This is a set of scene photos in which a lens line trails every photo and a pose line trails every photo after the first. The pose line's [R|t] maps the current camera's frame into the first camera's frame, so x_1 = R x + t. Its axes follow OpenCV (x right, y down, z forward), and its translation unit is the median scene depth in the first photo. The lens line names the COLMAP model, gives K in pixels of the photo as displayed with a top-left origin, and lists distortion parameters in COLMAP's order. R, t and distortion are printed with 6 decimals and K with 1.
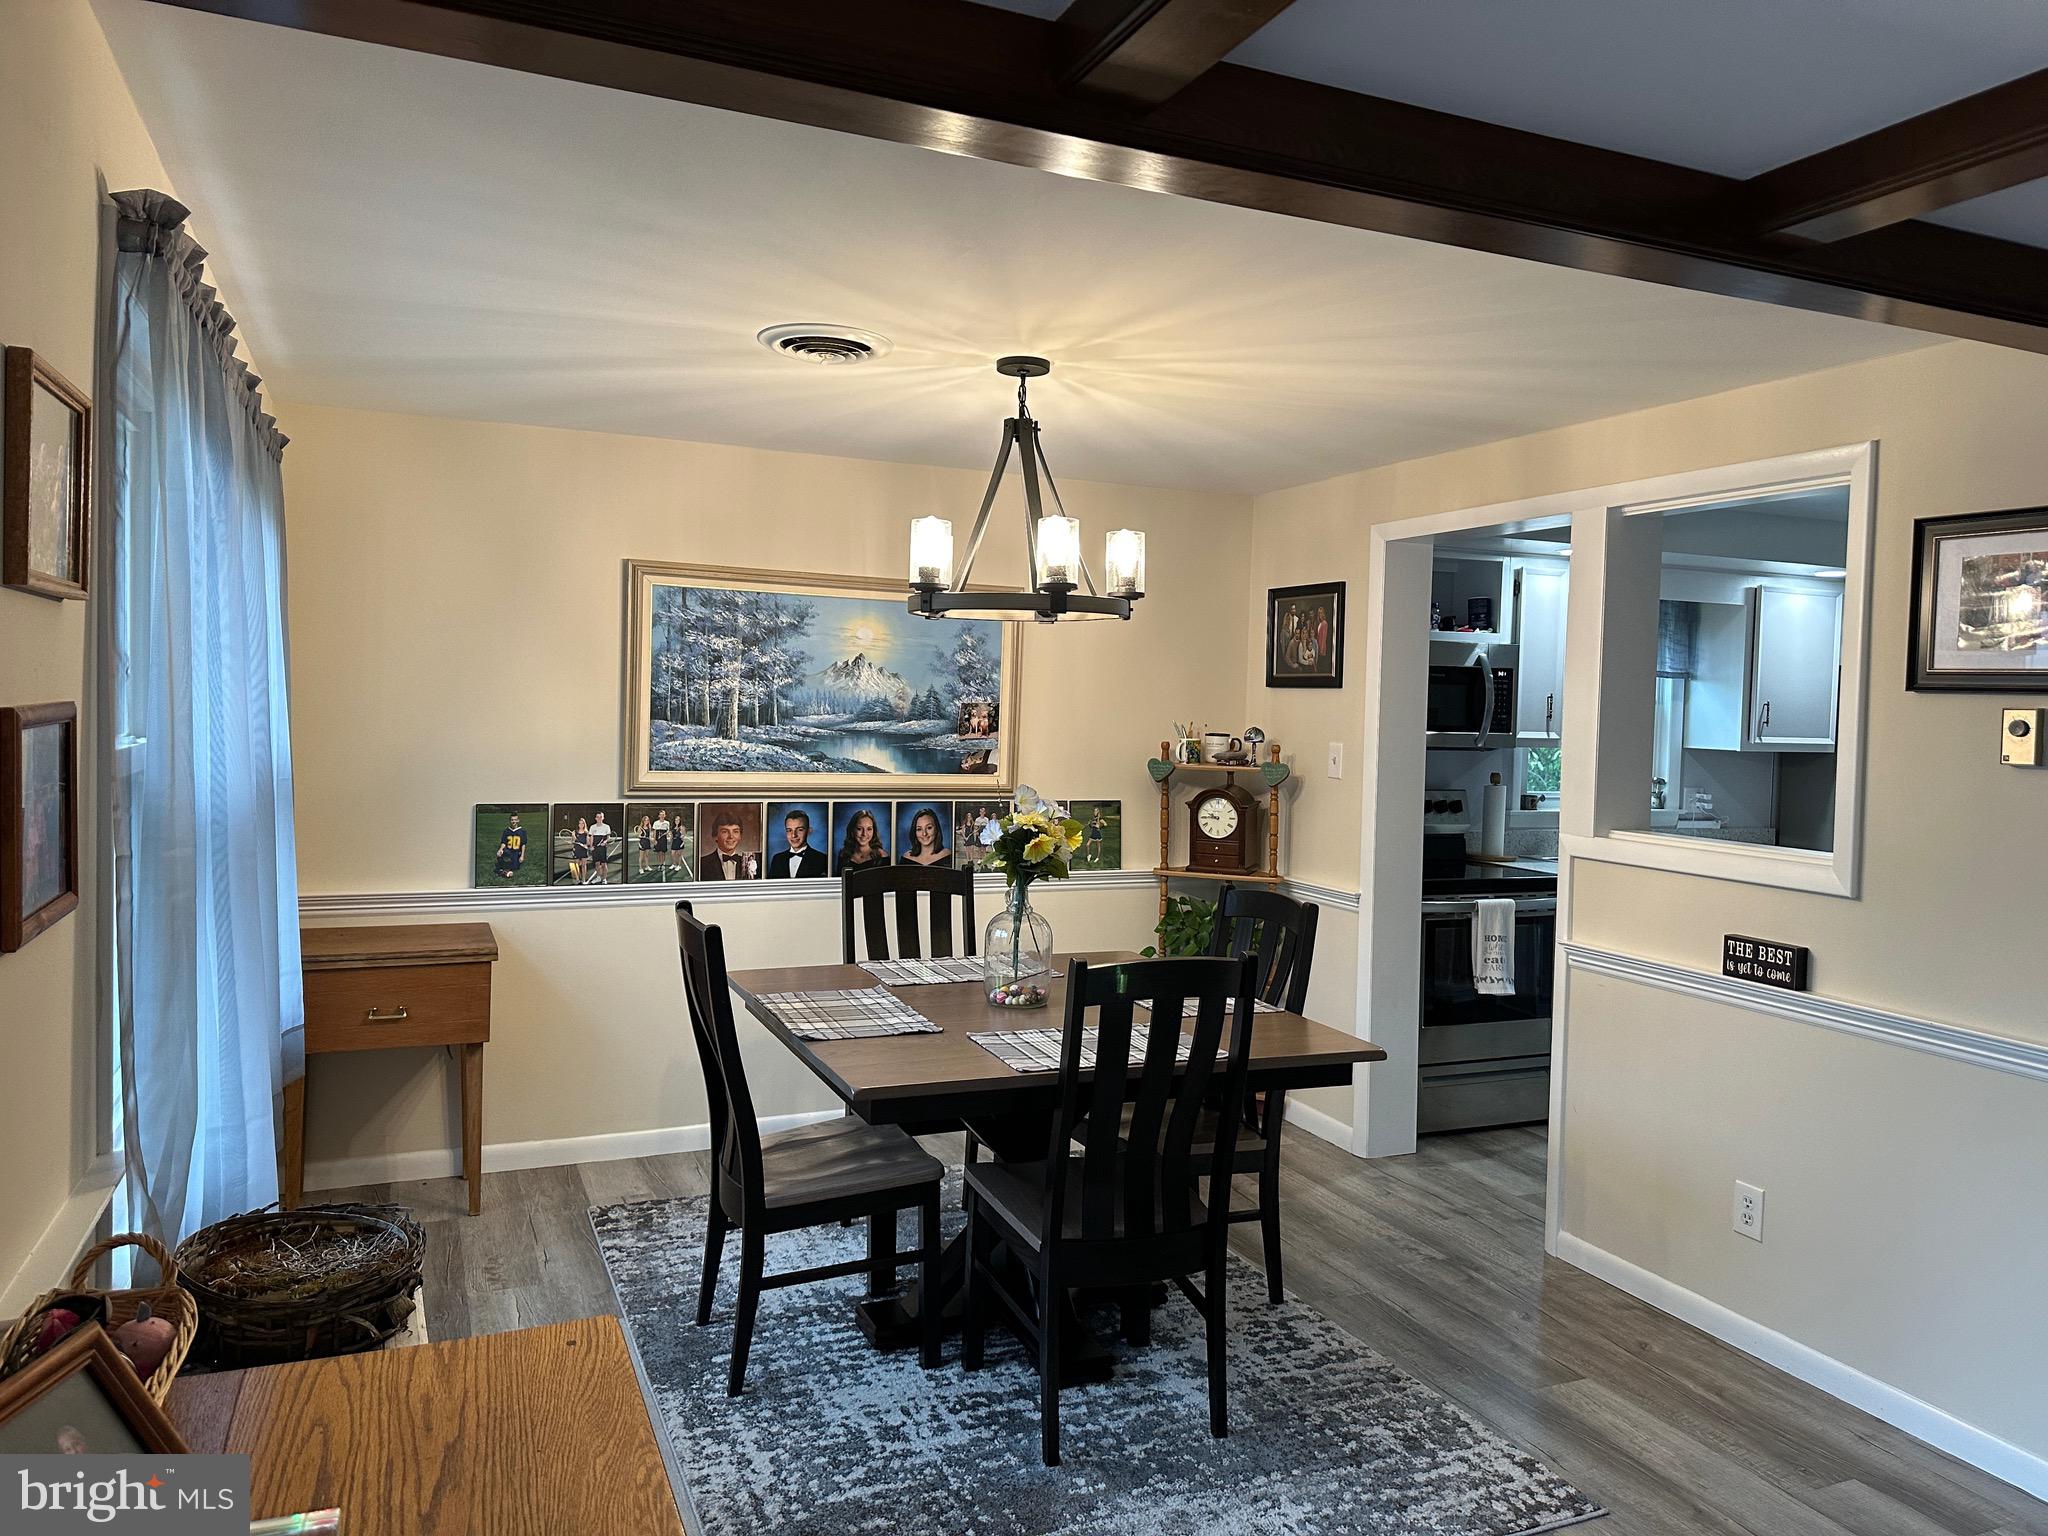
lens RADIAL K [[1420.9, 0, 1019.2], [0, 1420.9, 752.6], [0, 0, 1]] dist [0.093511, -0.125189]
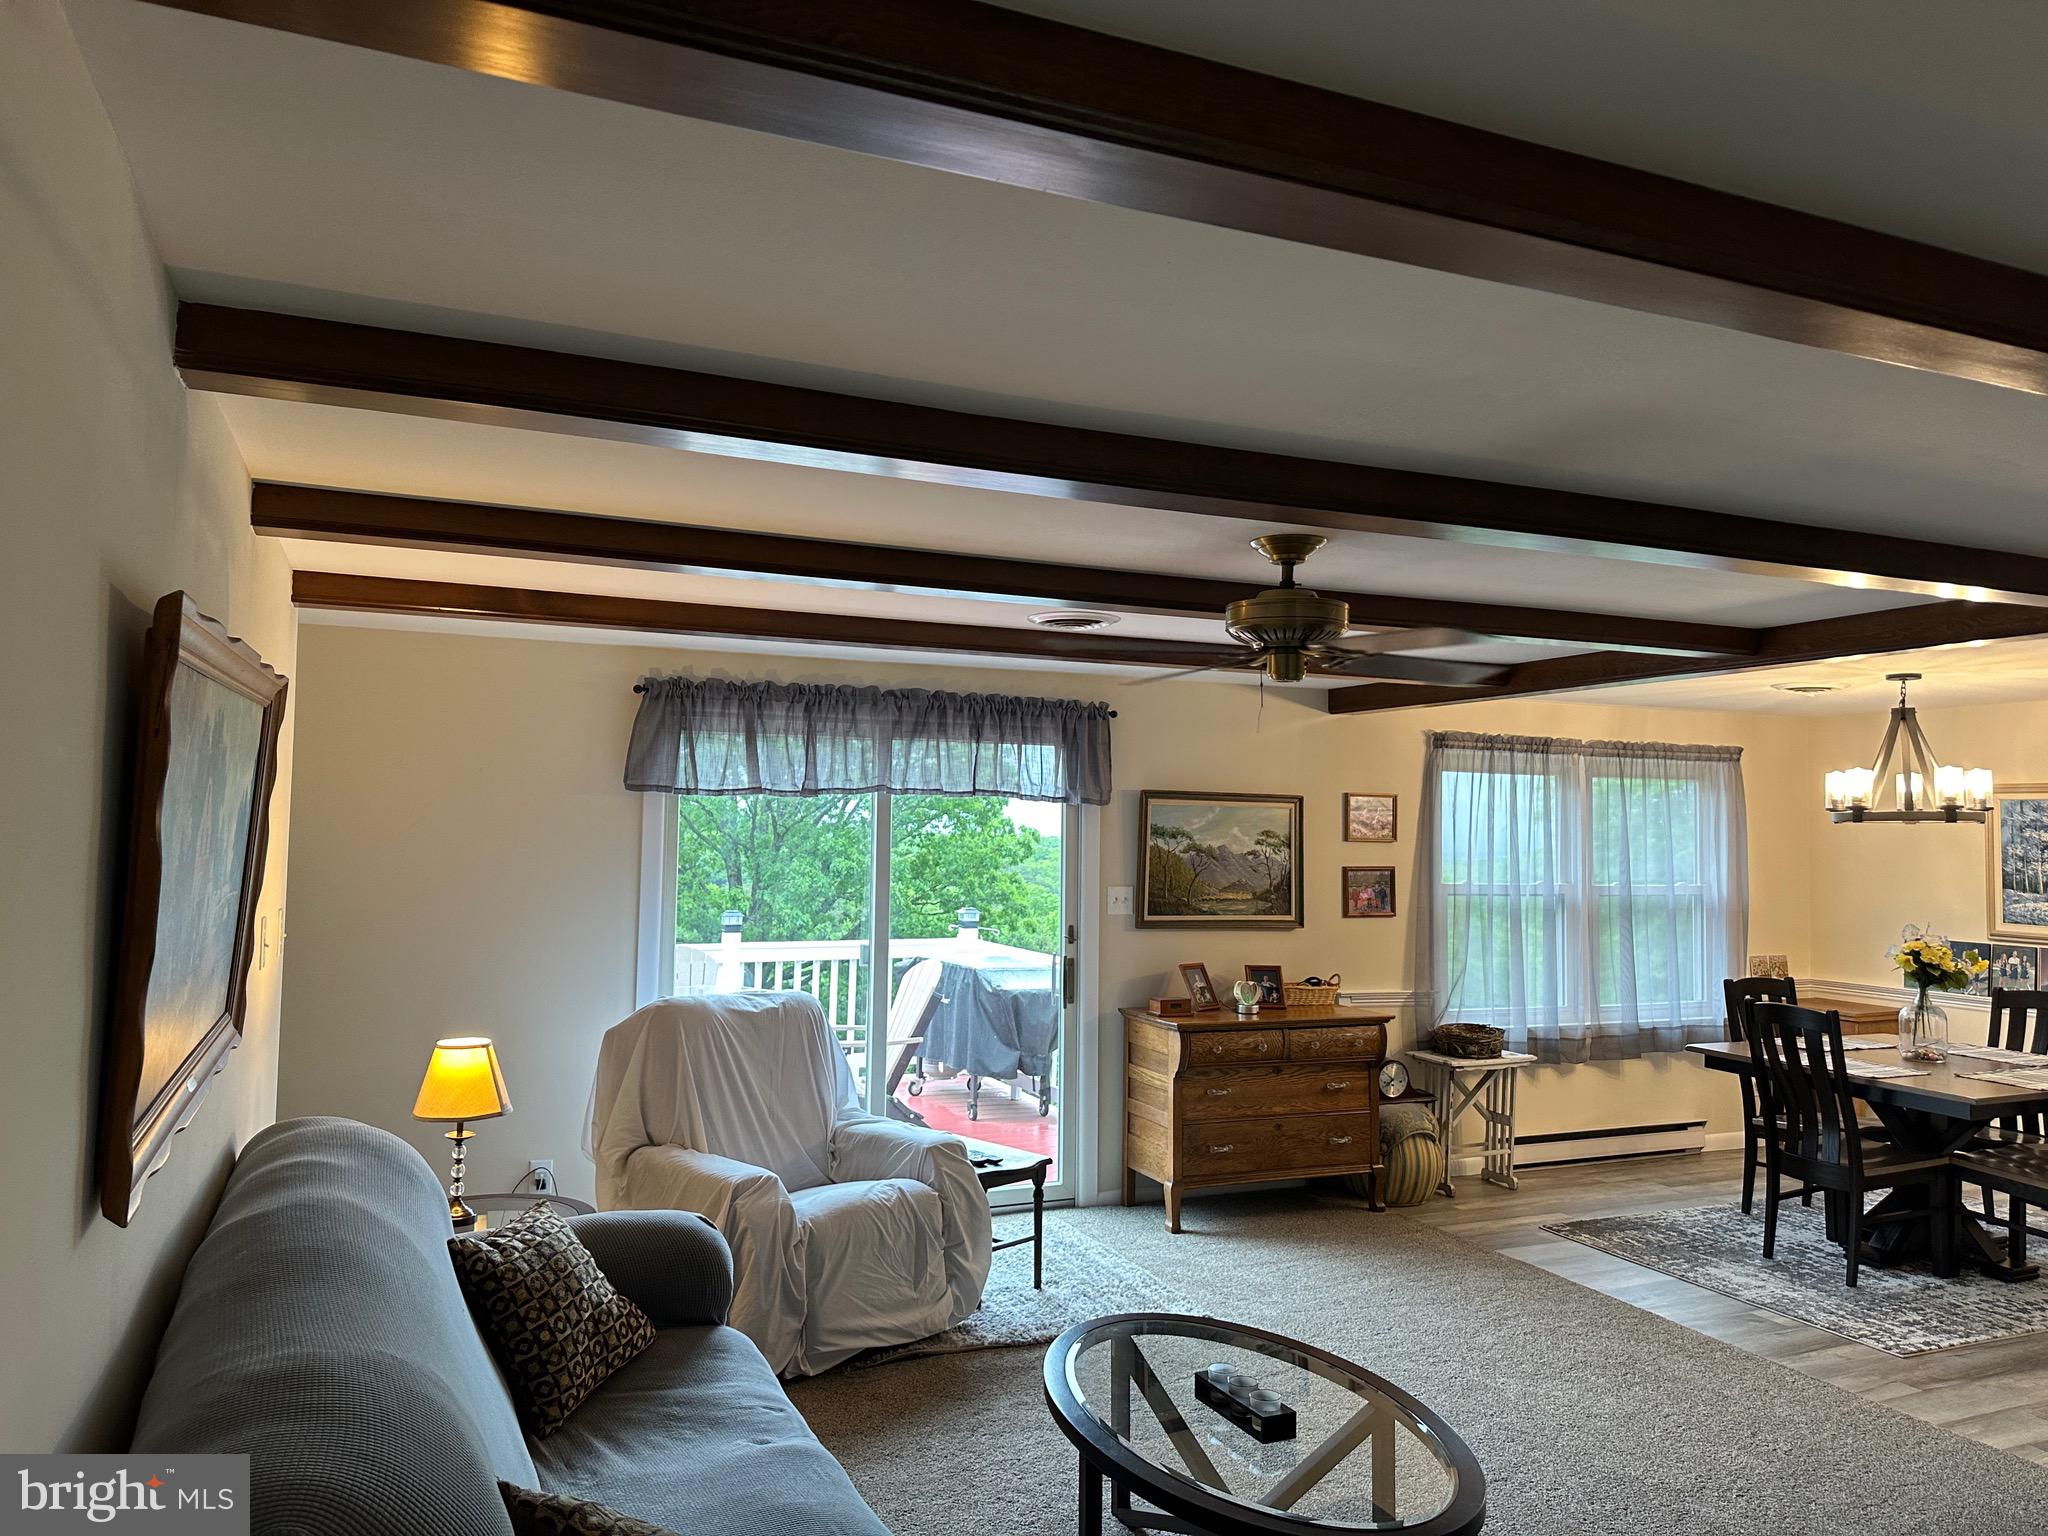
lens RADIAL K [[1437.1, 0, 1027.6], [0, 1437.1, 742.3], [0, 0, 1]] dist [0.124730, -0.181290]
pose [[0.007160, -0.085772, -0.996289, 1.285341], [-0.040593, 0.995468, -0.085993, -0.002766], [0.999150, 0.041058, 0.003646, -0.037973]]
